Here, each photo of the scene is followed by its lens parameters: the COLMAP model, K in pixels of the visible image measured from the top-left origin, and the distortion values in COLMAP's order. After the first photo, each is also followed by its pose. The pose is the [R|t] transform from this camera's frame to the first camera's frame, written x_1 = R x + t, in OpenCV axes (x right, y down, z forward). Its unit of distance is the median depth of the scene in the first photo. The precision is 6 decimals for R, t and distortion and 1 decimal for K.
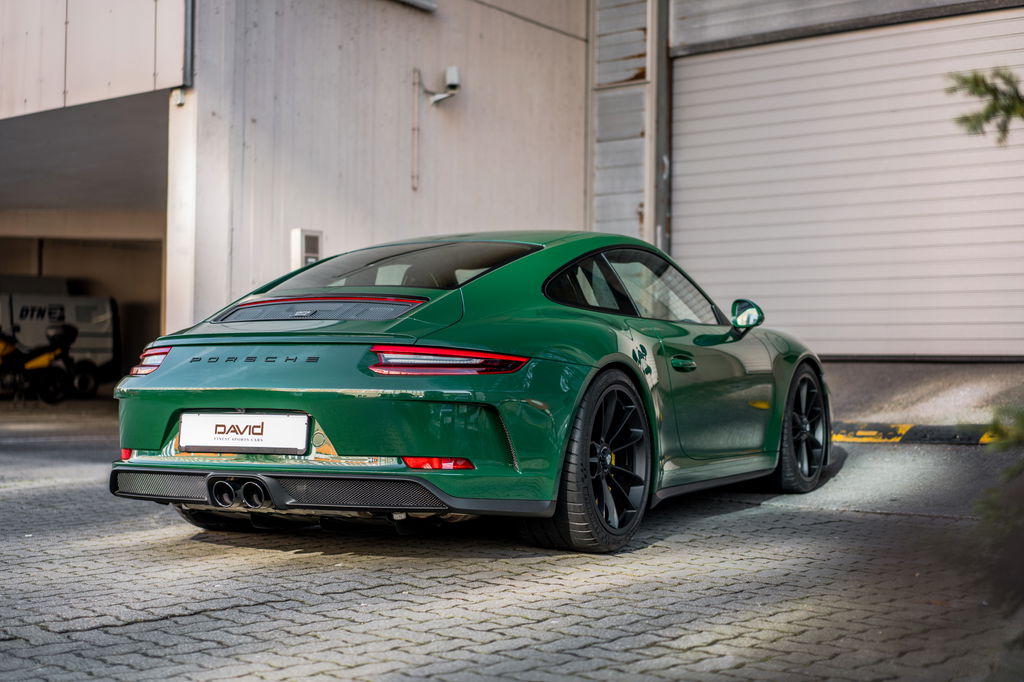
lens RADIAL K [[1521.1, 0, 512.0], [0, 1521.1, 341.0], [0, 0, 1]] dist [0.125770, -0.940350]
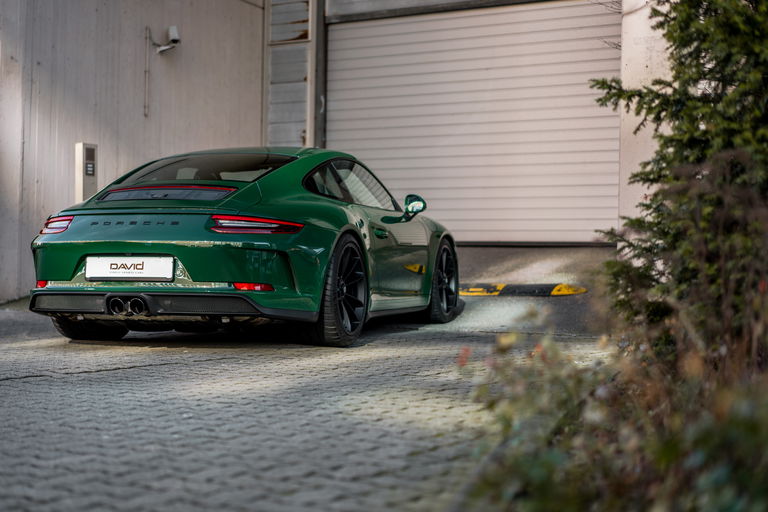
lens RADIAL K [[1256.2, 0, 342.8], [0, 1256.2, 258.3], [0, 0, 1]] dist [0.050491, -0.141646]
pose [[0.987980, 0.007075, 0.154423, -0.091754], [-0.009024, 0.999888, 0.011924, 0.018285], [-0.154321, -0.013174, 0.987933, -0.200470]]
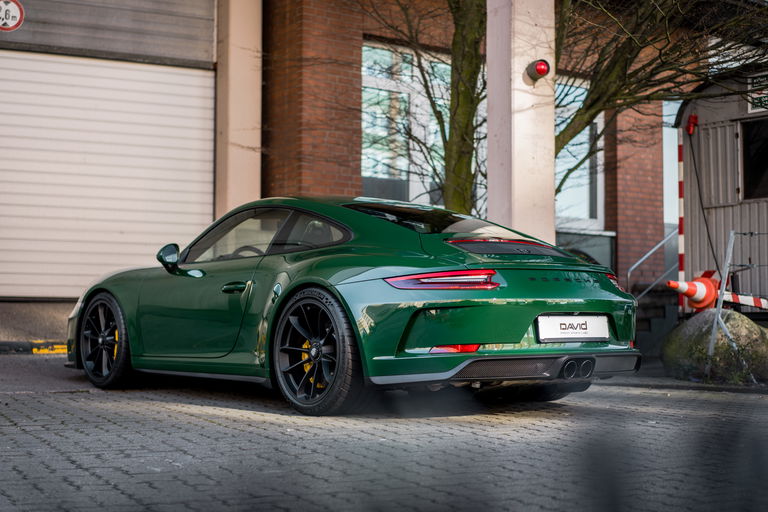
lens RADIAL K [[1140.9, 0, 384.0], [0, 1140.9, 256.0], [0, 0, 1]] dist [0.125770, -0.940350]
pose [[0.413947, 0.049289, 0.908965, -0.743477], [-0.013417, 0.998755, -0.048047, 0.026257], [-0.910202, 0.007693, 0.414093, 0.405816]]
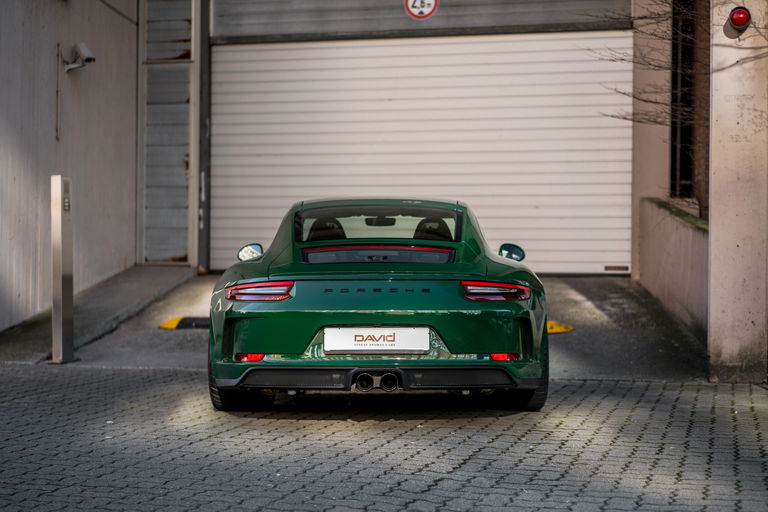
lens RADIAL K [[1235.1, 0, 384.0], [0, 1235.1, 256.0], [0, 0, 1]] dist [0.175269, -1.274979]
pose [[0.894355, 0.004482, 0.447335, -0.408238], [-0.007182, 0.999965, 0.004339, -0.015446], [-0.447300, -0.007093, 0.894356, -0.042323]]
